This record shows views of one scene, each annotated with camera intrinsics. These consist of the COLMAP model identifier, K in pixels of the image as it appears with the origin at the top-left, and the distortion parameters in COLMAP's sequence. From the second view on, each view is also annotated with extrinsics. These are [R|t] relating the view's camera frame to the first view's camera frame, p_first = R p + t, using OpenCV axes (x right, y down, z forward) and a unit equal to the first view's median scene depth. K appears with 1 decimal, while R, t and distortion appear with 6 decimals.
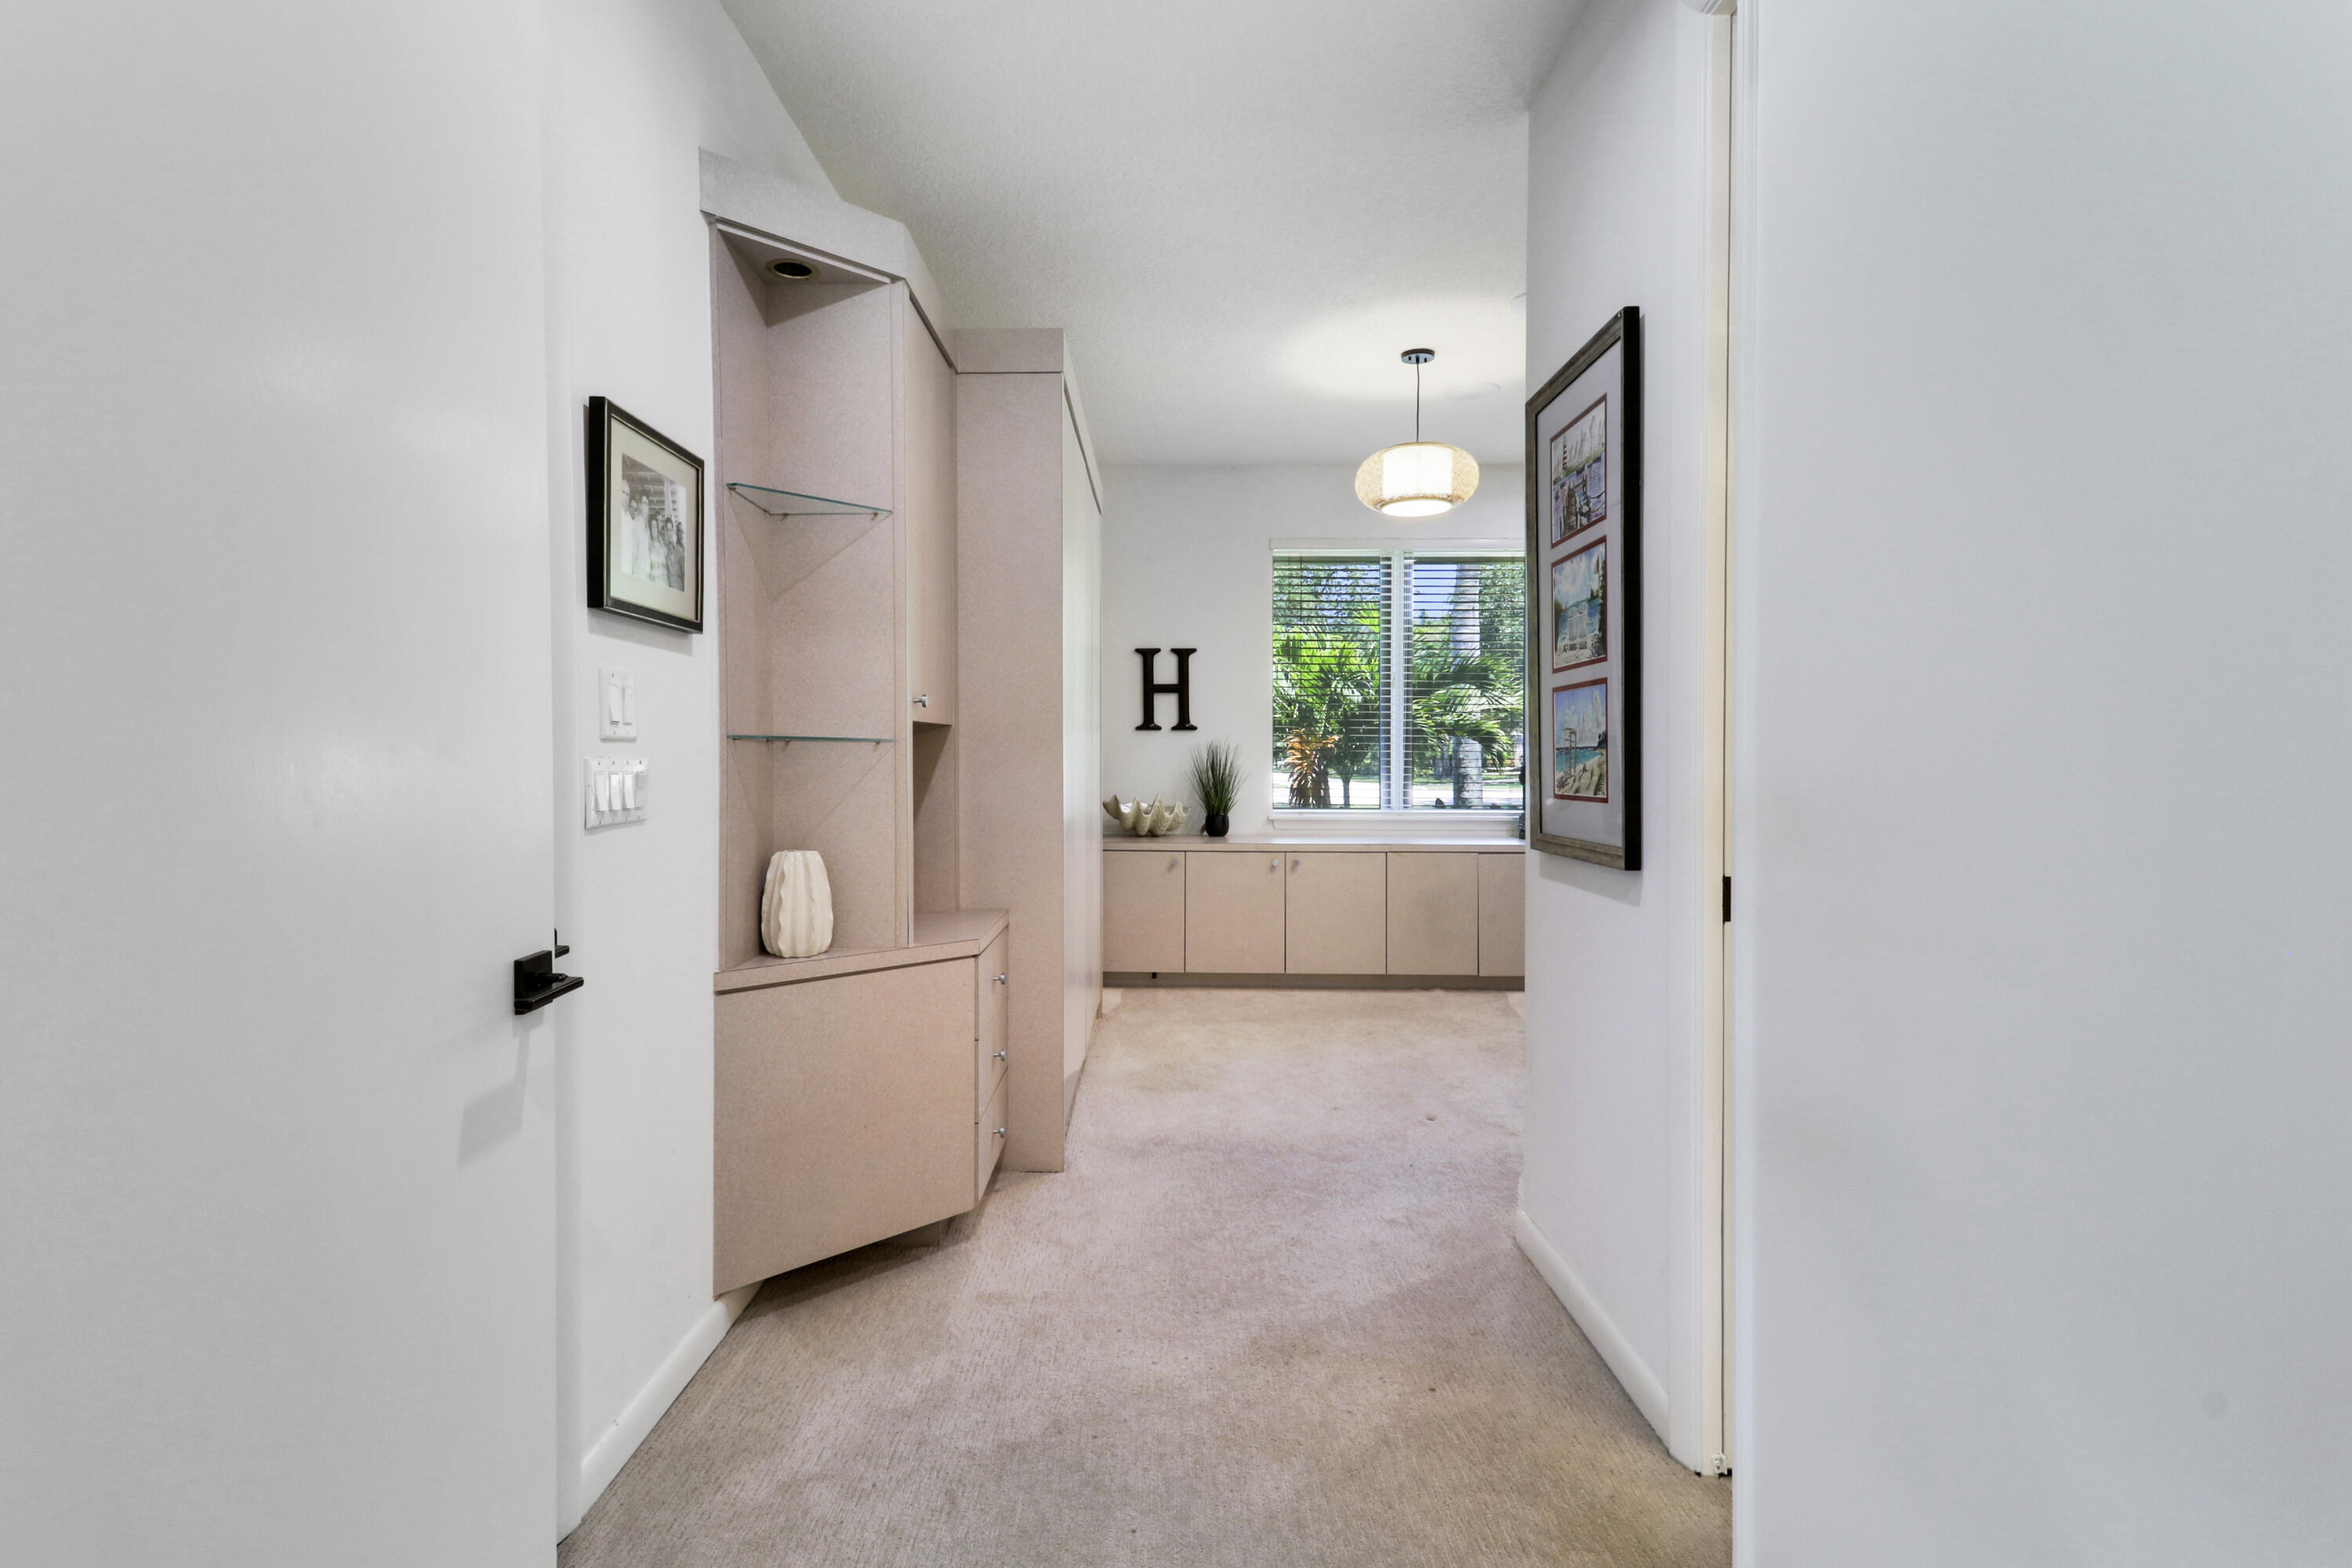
lens RADIAL K [[1124.9, 0, 1103.1], [0, 1124.9, 807.9], [0, 0, 1]] dist [0.001649, -0.005406]
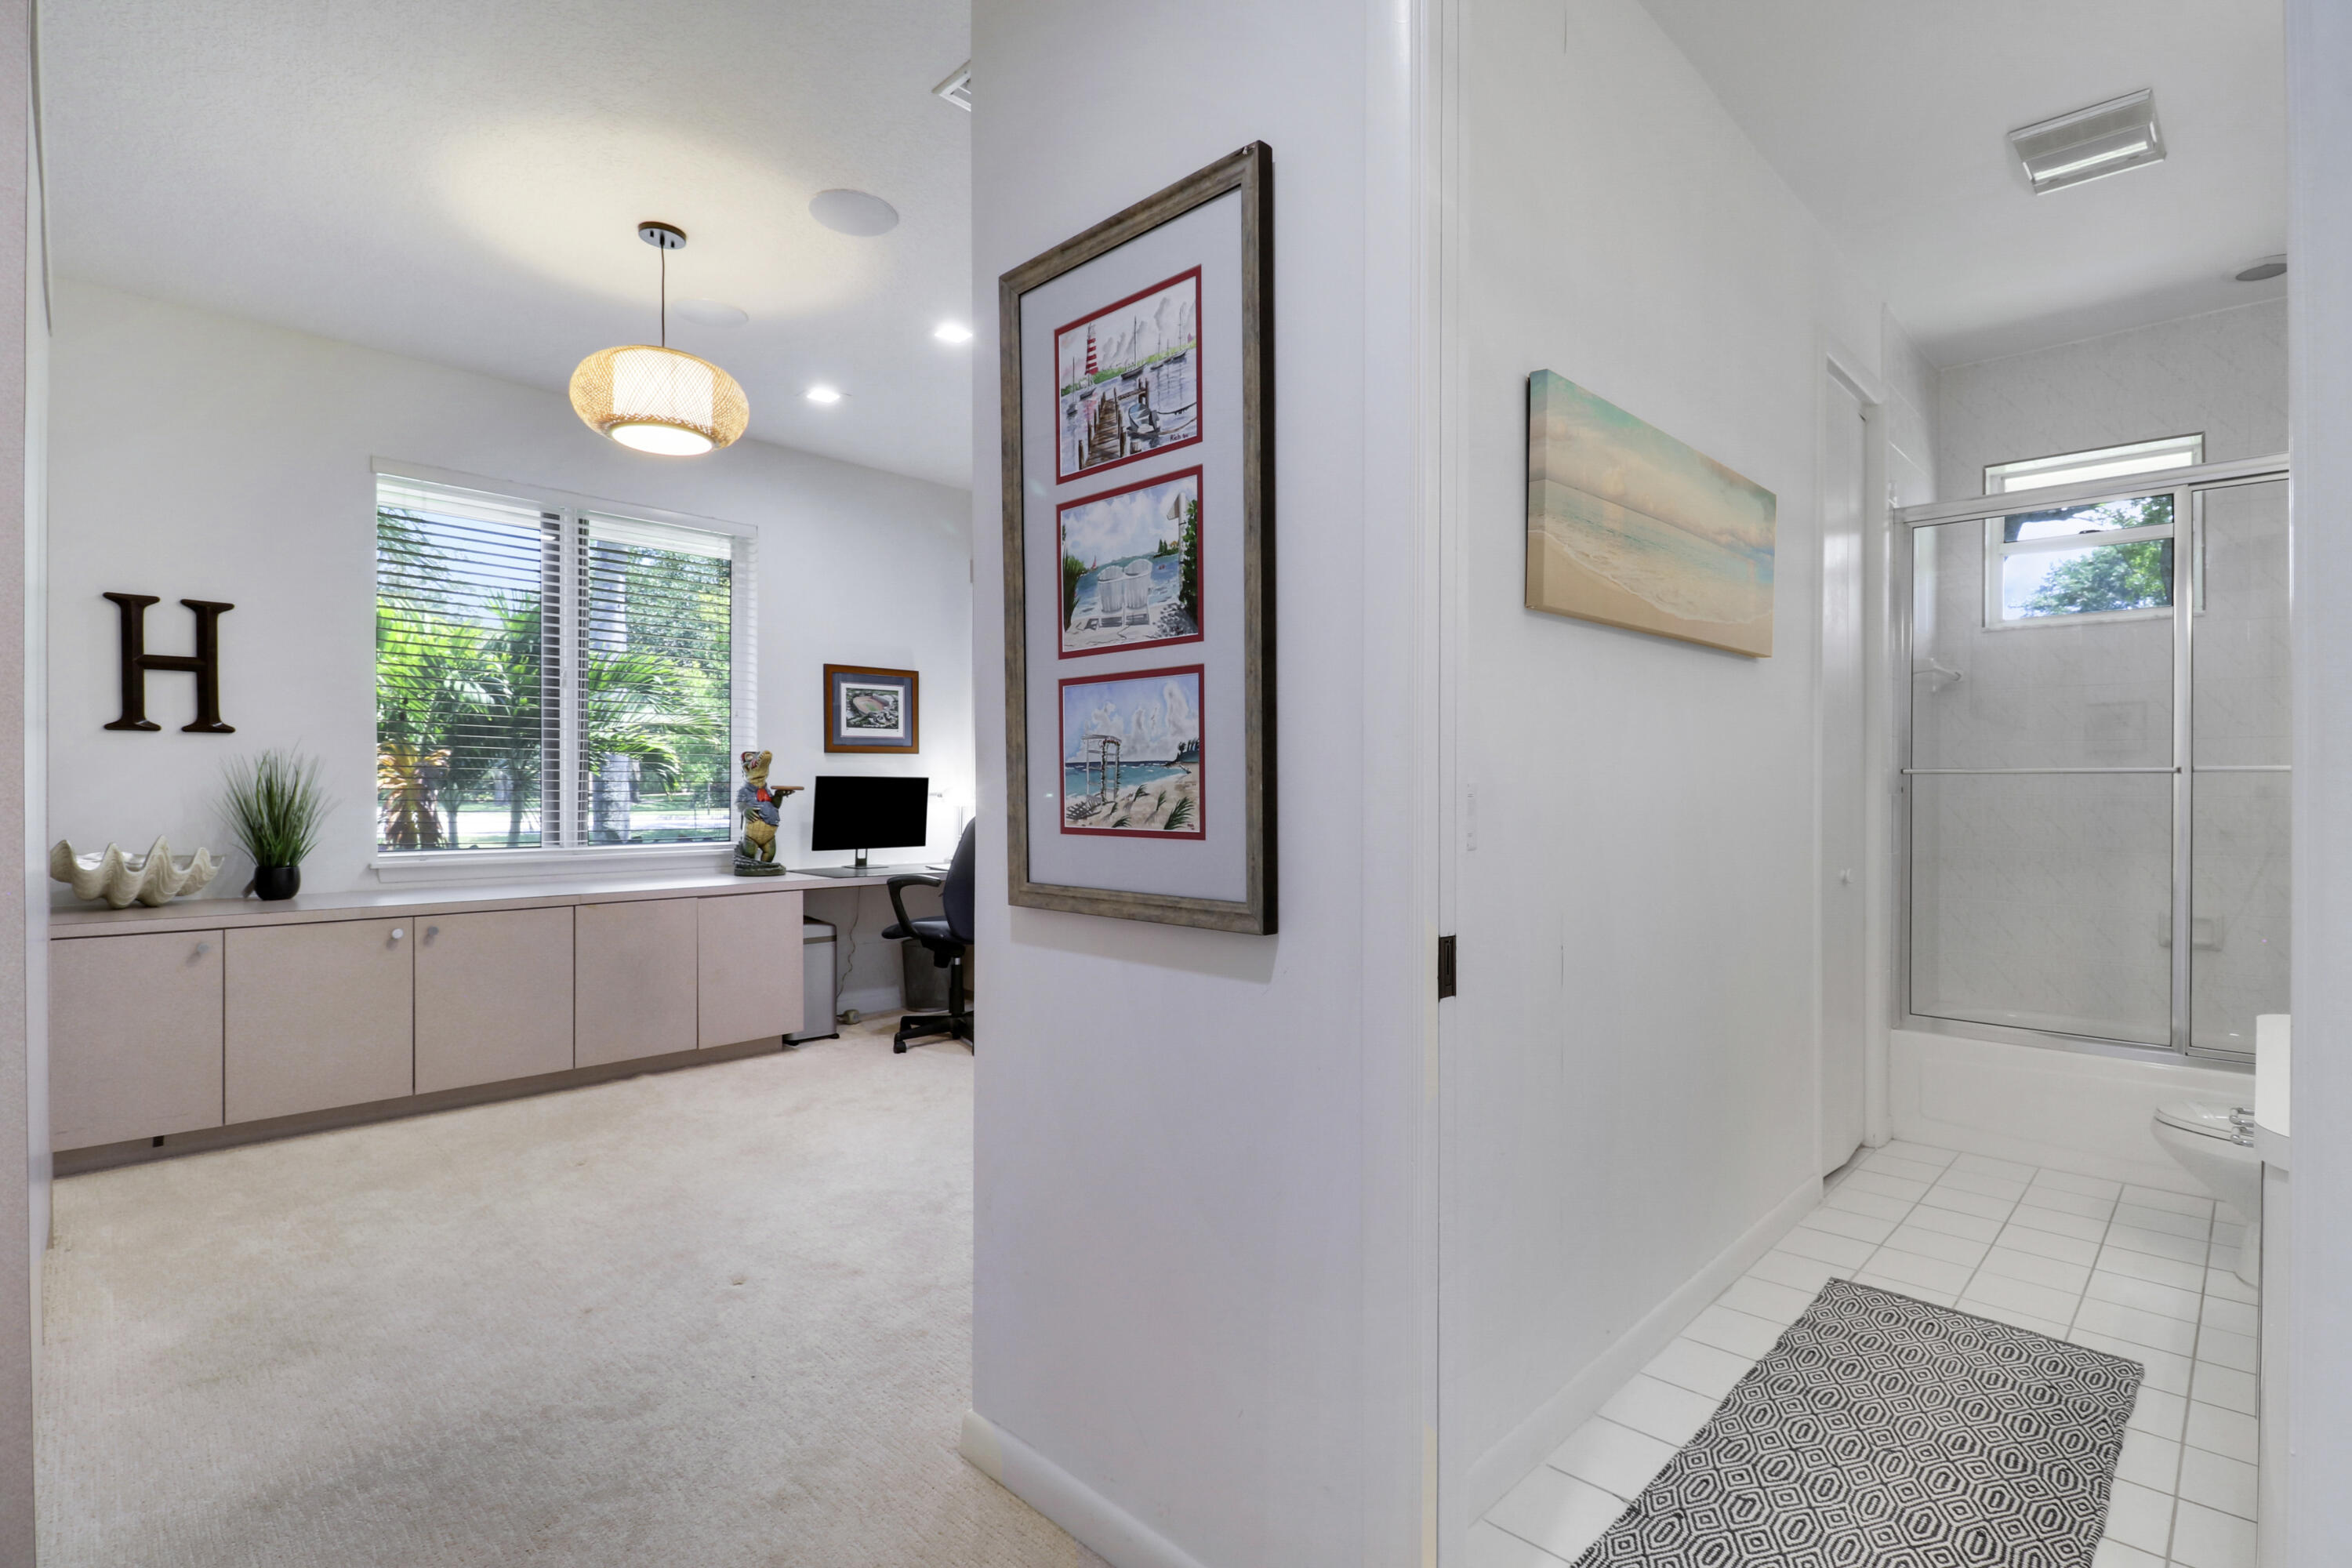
lens RADIAL K [[1124.9, 0, 1159.9], [0, 1124.9, 792.2], [0, 0, 1]] dist [0.001649, -0.005406]
pose [[0.672041, -0.002796, 0.740509, -0.037730], [0.028706, 0.999340, -0.022280, -0.007653], [-0.739957, 0.036230, 0.671677, 0.210965]]
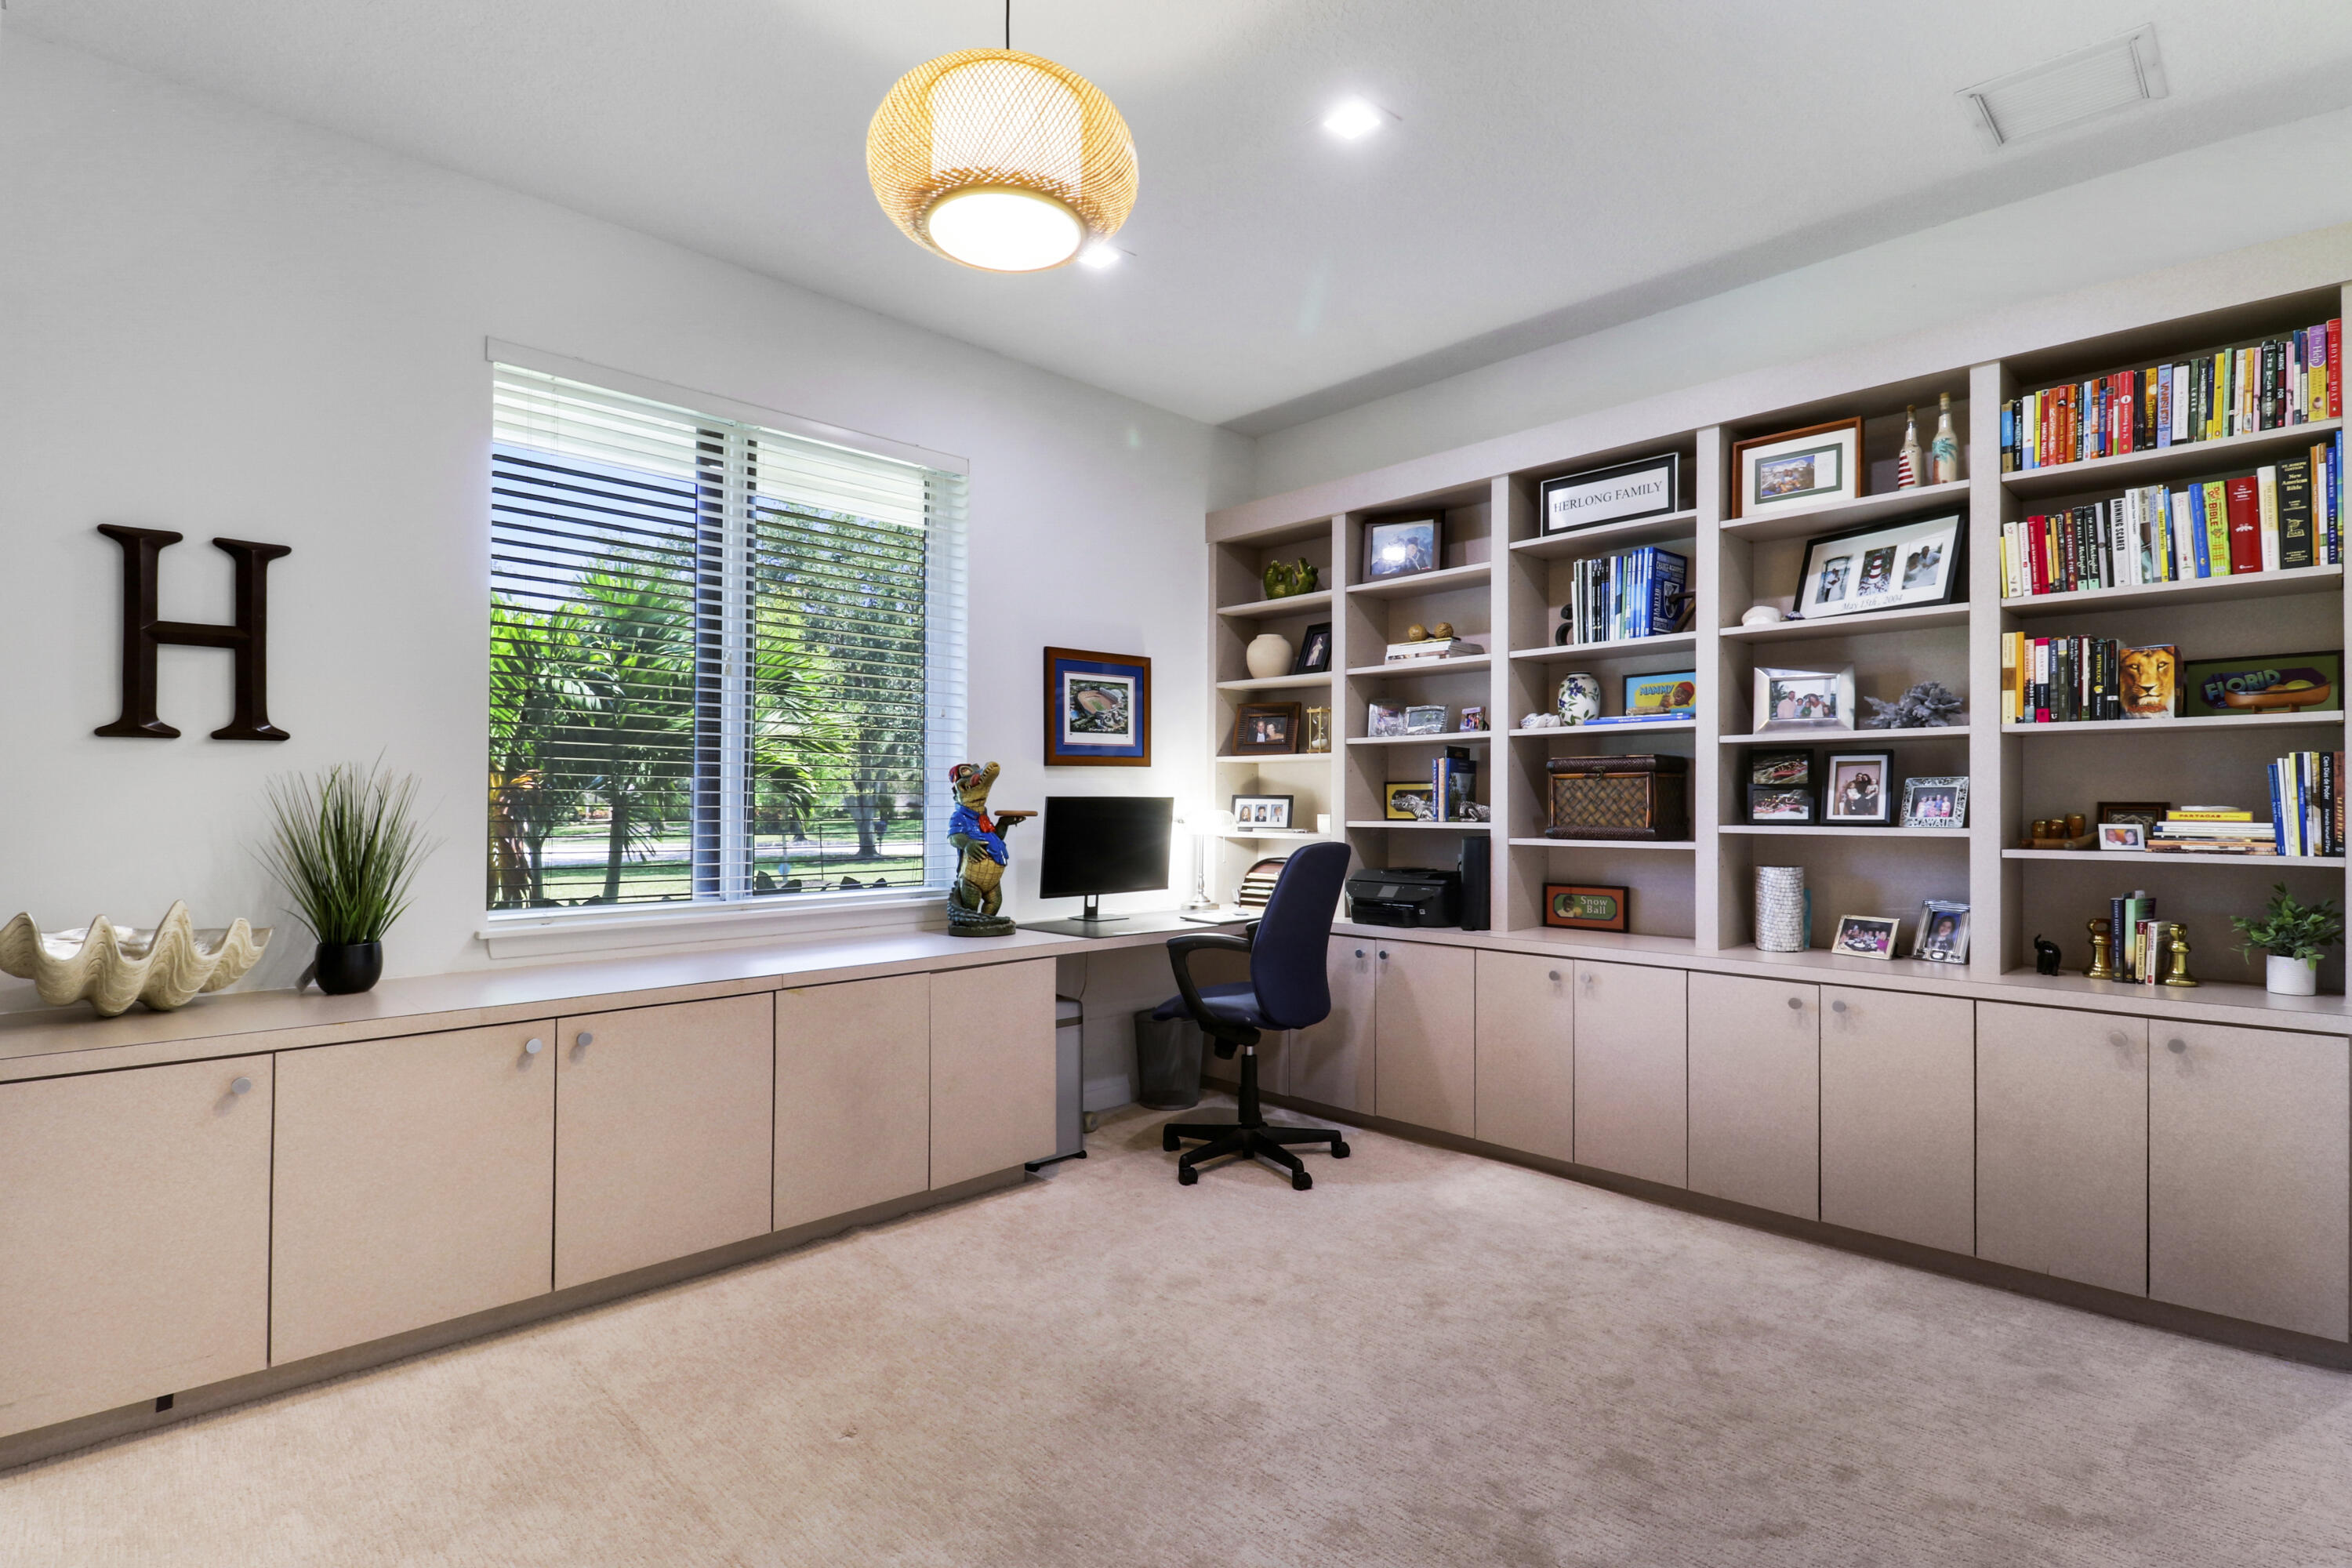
lens RADIAL K [[1124.9, 0, 1127.6], [0, 1124.9, 767.0], [0, 0, 1]] dist [0.001649, -0.005406]
pose [[0.680848, 0.018514, 0.732190, -0.011383], [0.038246, 0.997418, -0.060785, -0.023755], [-0.731425, 0.069388, 0.678382, 0.529192]]
